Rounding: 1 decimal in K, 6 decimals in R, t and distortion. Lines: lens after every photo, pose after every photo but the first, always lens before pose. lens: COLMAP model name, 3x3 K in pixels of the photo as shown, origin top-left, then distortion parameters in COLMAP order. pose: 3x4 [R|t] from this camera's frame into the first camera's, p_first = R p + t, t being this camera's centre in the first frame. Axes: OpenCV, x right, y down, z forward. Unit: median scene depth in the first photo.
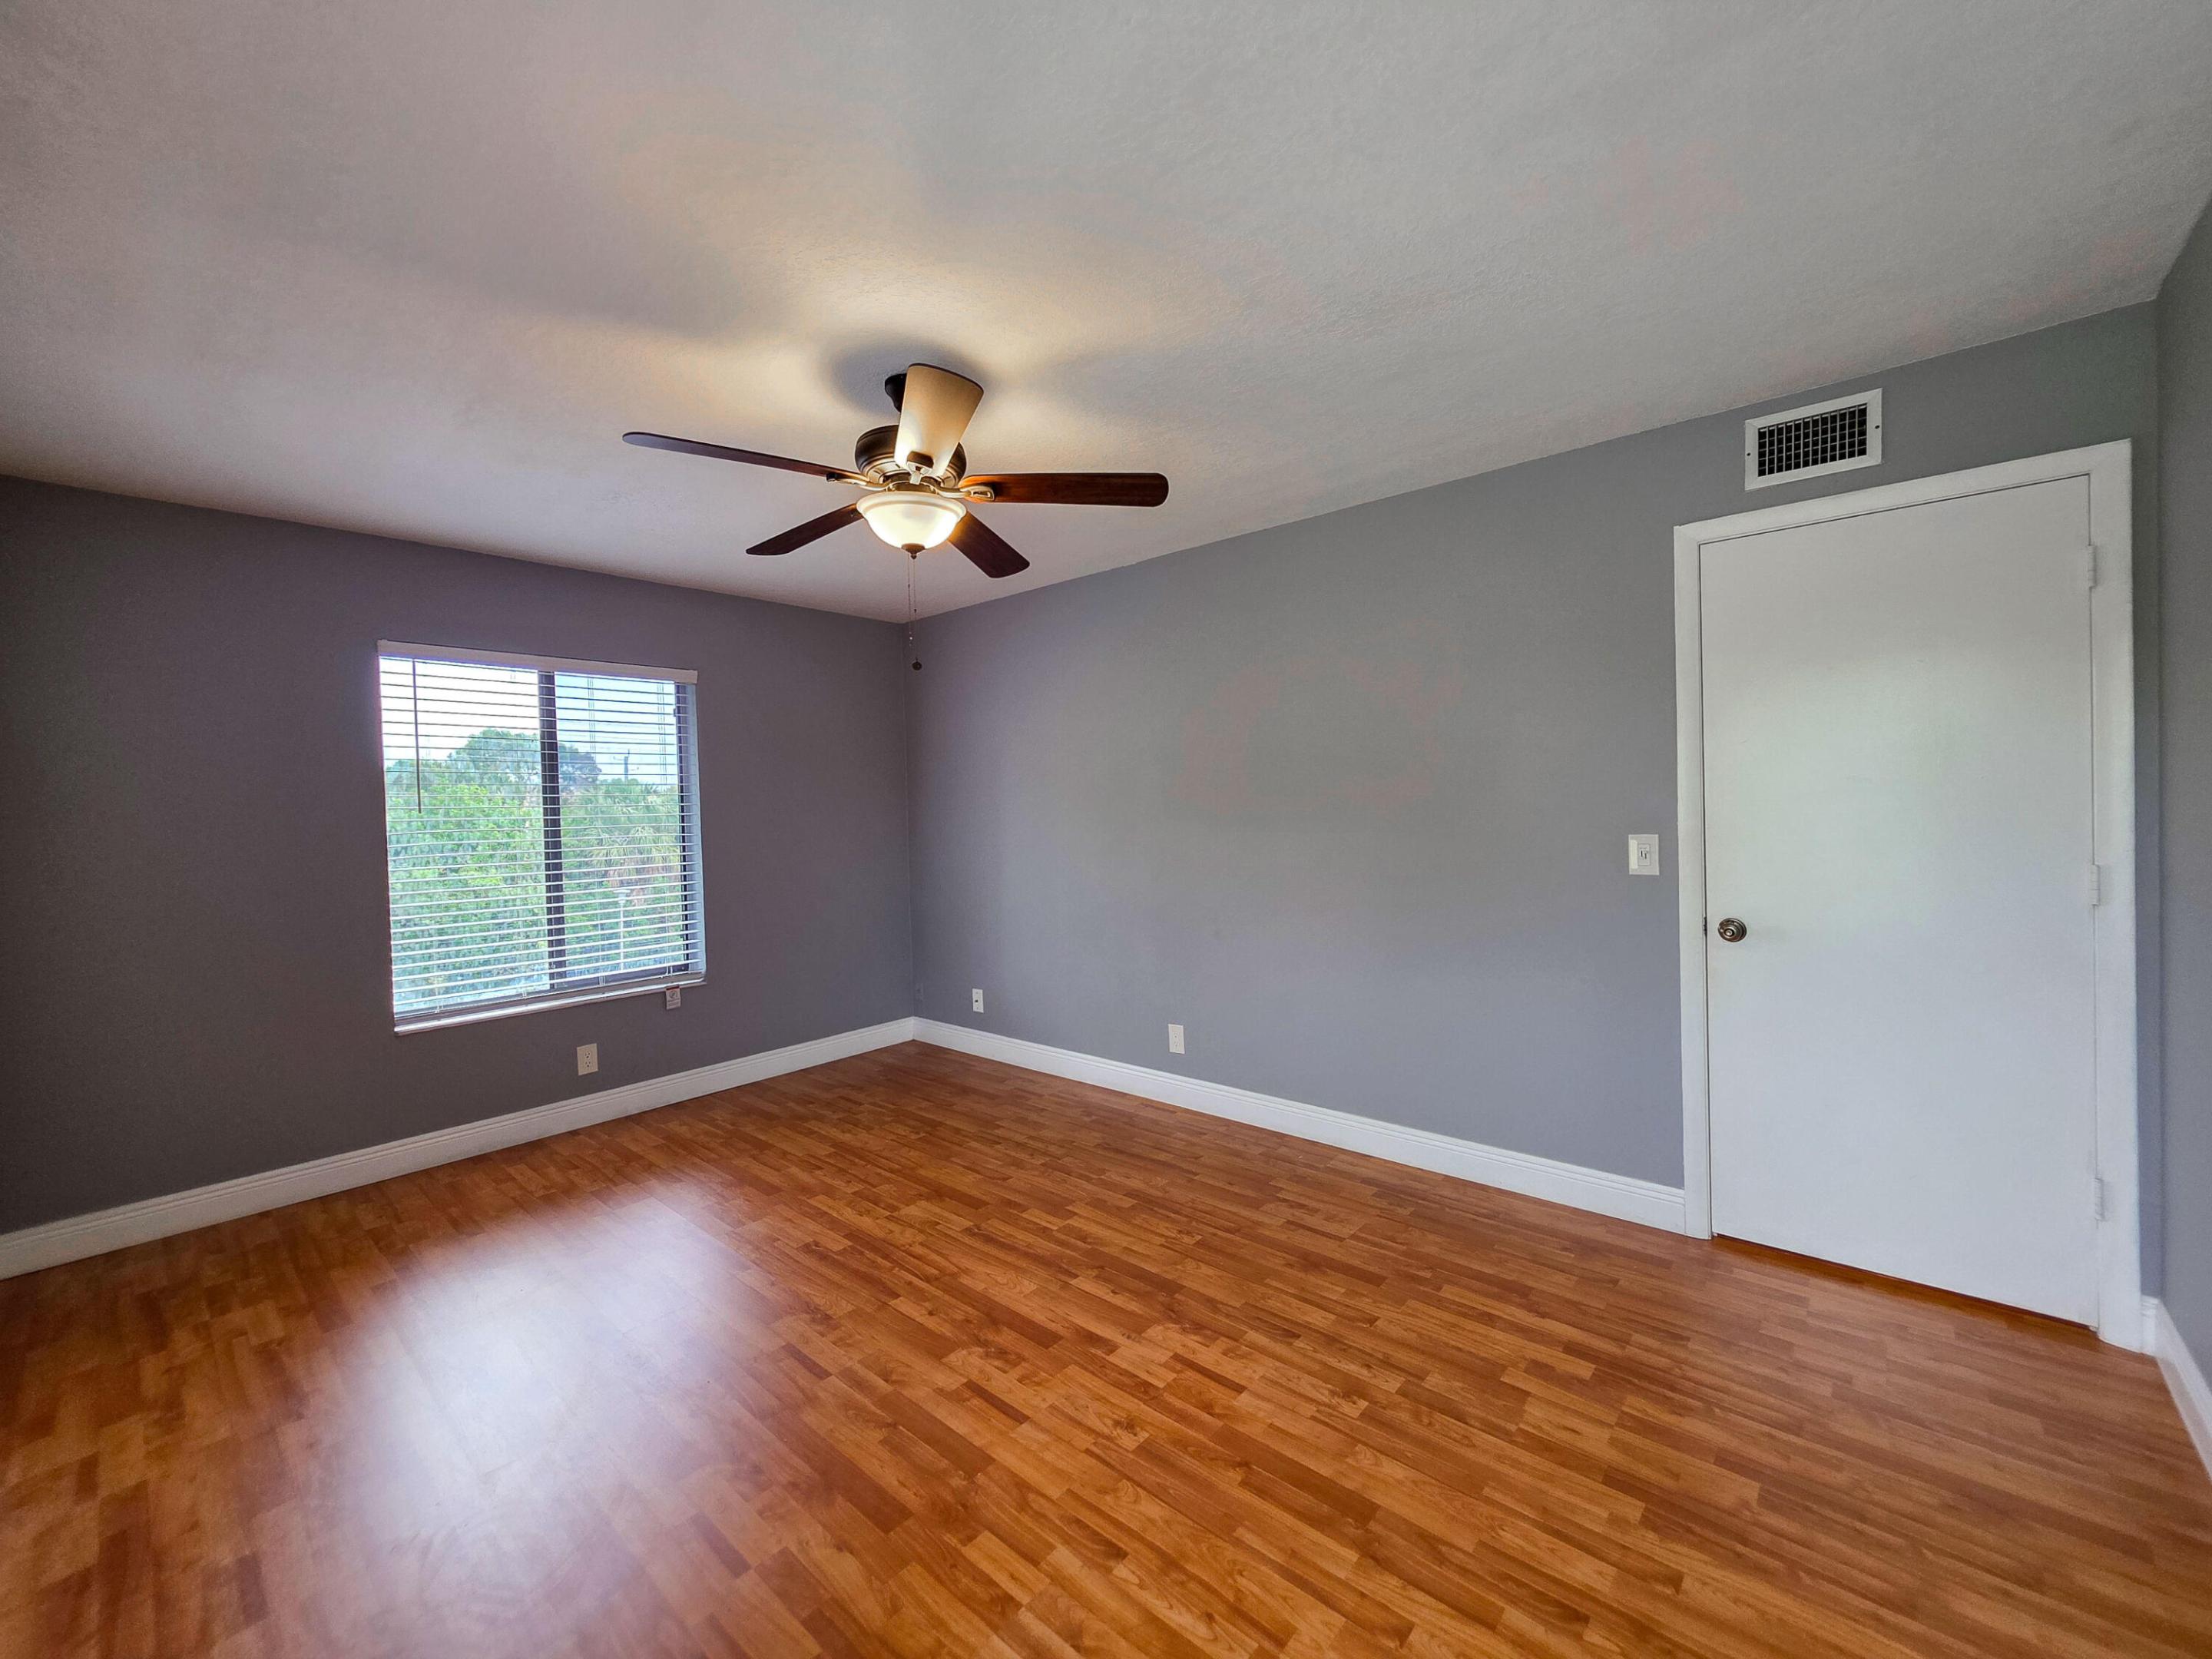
lens RADIAL K [[885.4, 0, 1101.7], [0, 885.4, 831.9], [0, 0, 1]] dist [0.000878, 0.000233]
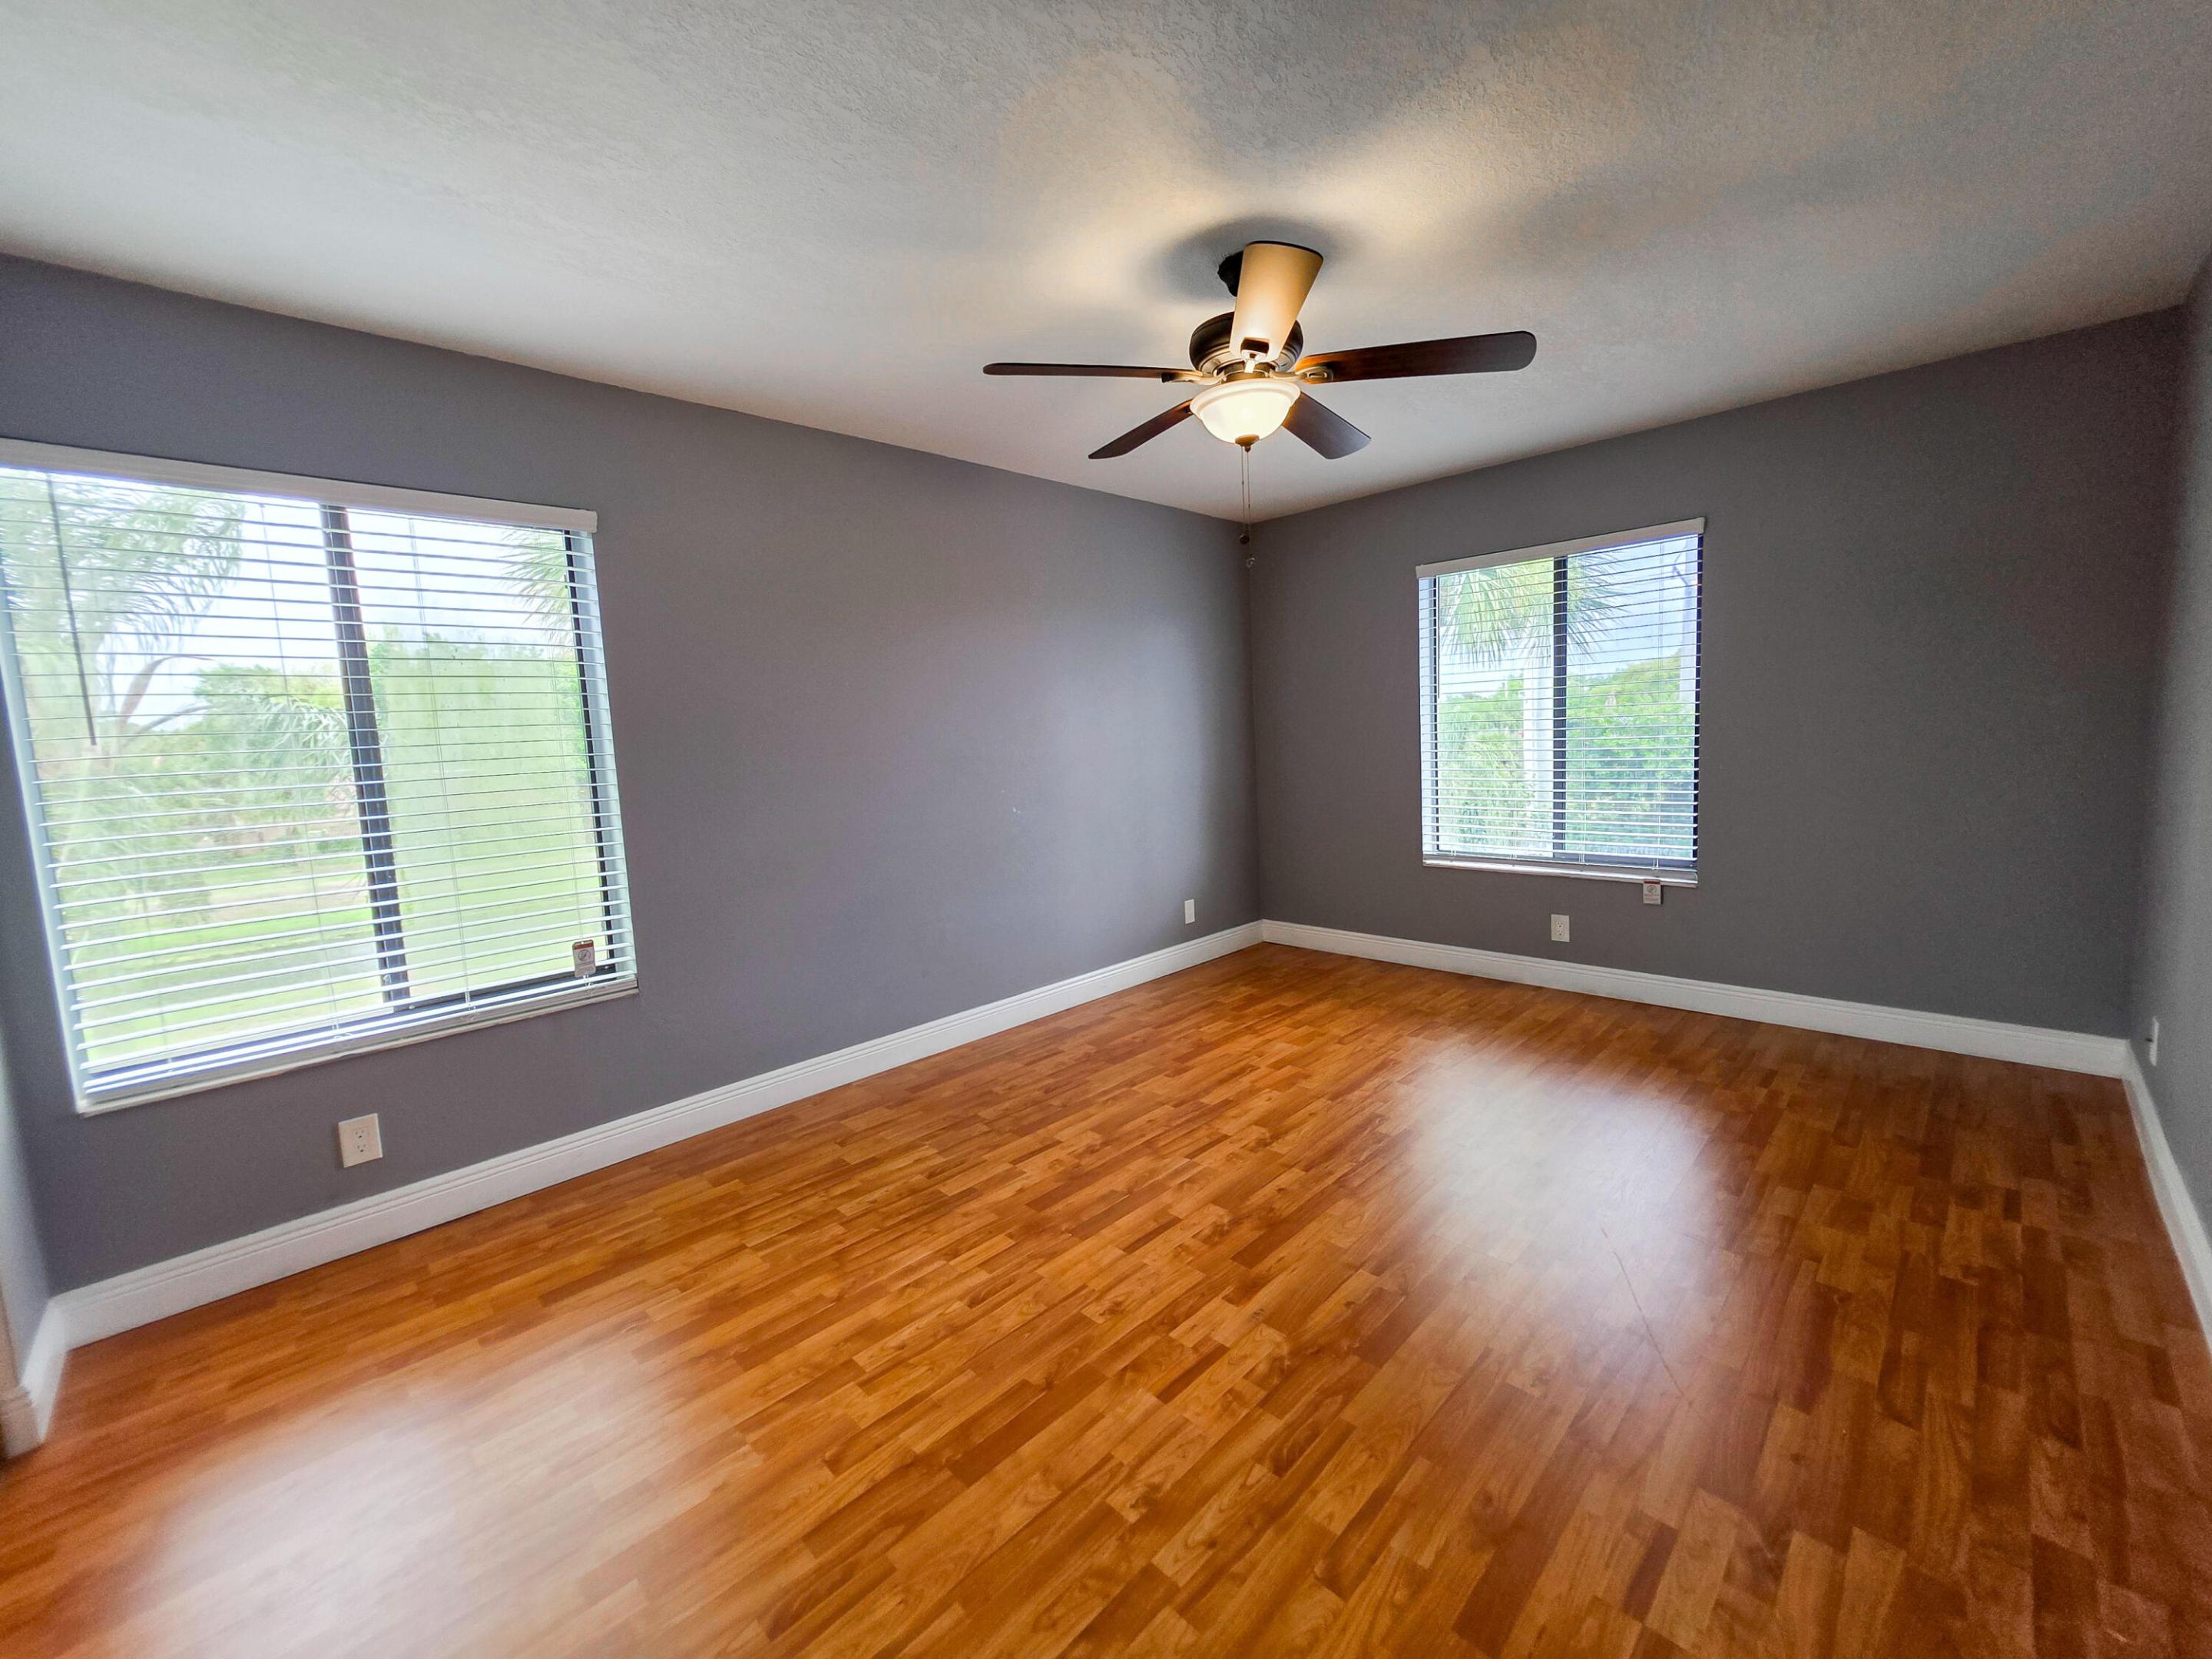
lens RADIAL K [[885.4, 0, 1097.9], [0, 885.4, 830.1], [0, 0, 1]] dist [0.000878, 0.000233]
pose [[-0.059304, 0.142175, -0.988063, 0.697483], [0.018489, 0.989792, 0.141314, -0.027443], [0.998069, -0.009887, -0.061327, 0.745954]]
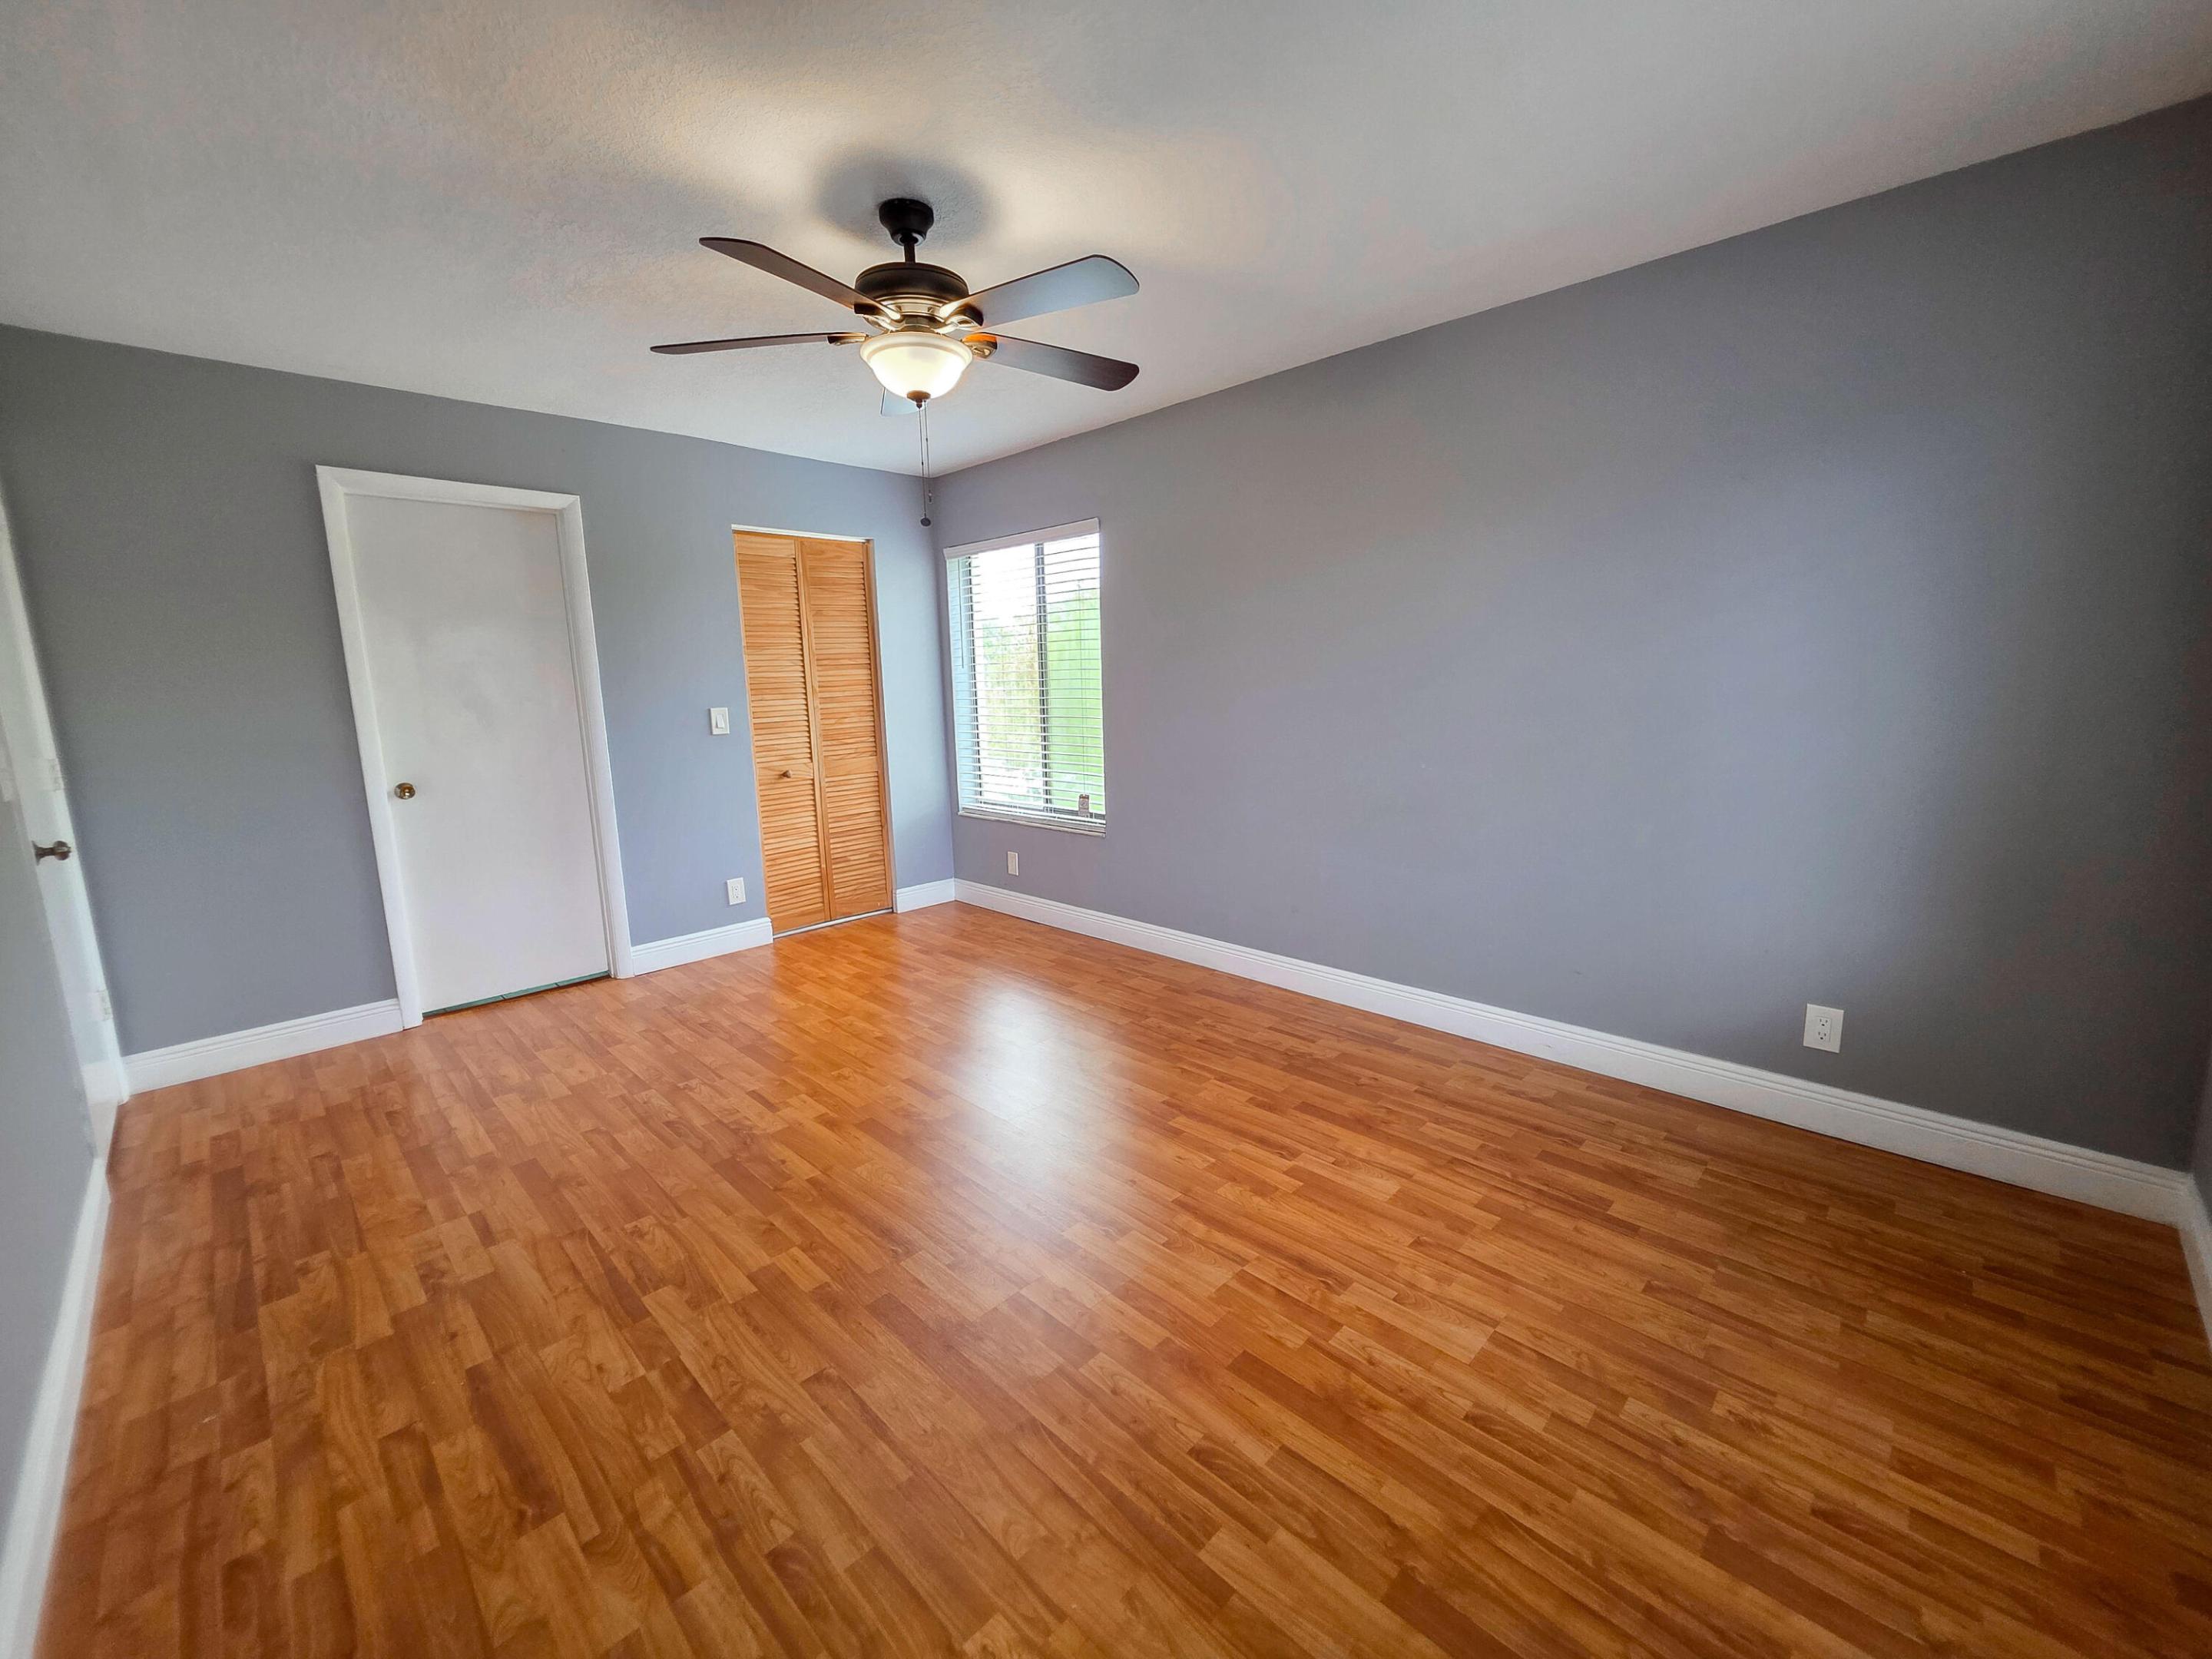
lens RADIAL K [[885.4, 0, 1105.2], [0, 885.4, 831.3], [0, 0, 1]] dist [0.000878, 0.000233]
pose [[-0.997542, 0.041145, 0.056727, -0.384503], [0.051747, 0.978355, 0.200360, -0.029749], [-0.047256, 0.202803, -0.978079, 1.715243]]
